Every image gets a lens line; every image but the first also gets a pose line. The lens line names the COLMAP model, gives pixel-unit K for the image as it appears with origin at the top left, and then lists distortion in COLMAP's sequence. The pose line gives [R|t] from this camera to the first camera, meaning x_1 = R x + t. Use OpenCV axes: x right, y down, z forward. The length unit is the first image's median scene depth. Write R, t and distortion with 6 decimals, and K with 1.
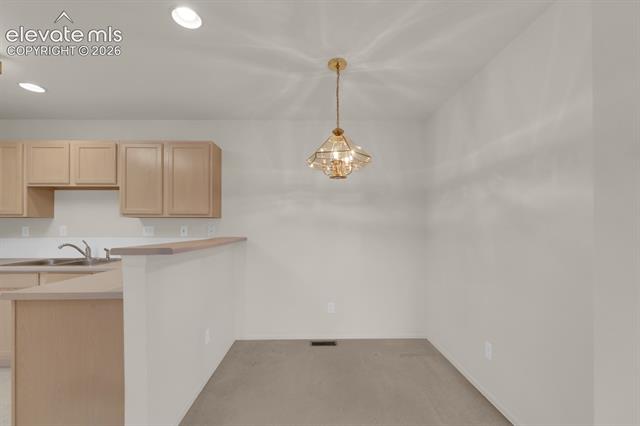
lens RADIAL K [[272.2, 0, 319.9], [0, 272.2, 228.0], [0, 0, 1]] dist [0.001145, 0.000167]
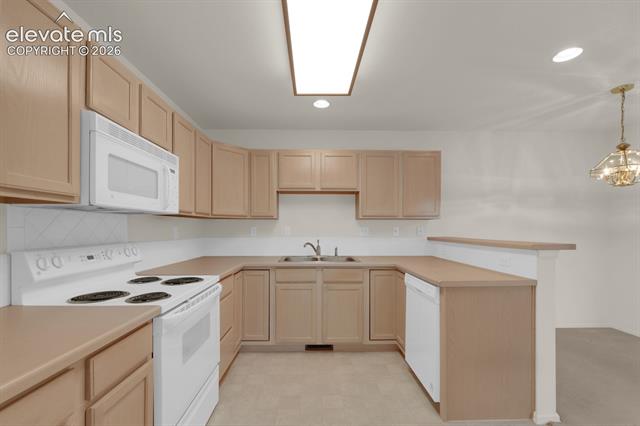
lens RADIAL K [[272.2, 0, 319.9], [0, 272.2, 228.0], [0, 0, 1]] dist [0.001145, 0.000167]
pose [[0.999861, 0.001184, 0.016640, -0.834522], [-0.001071, 0.999976, -0.006785, 0.005604], [-0.016647, 0.006766, 0.999839, -0.098296]]
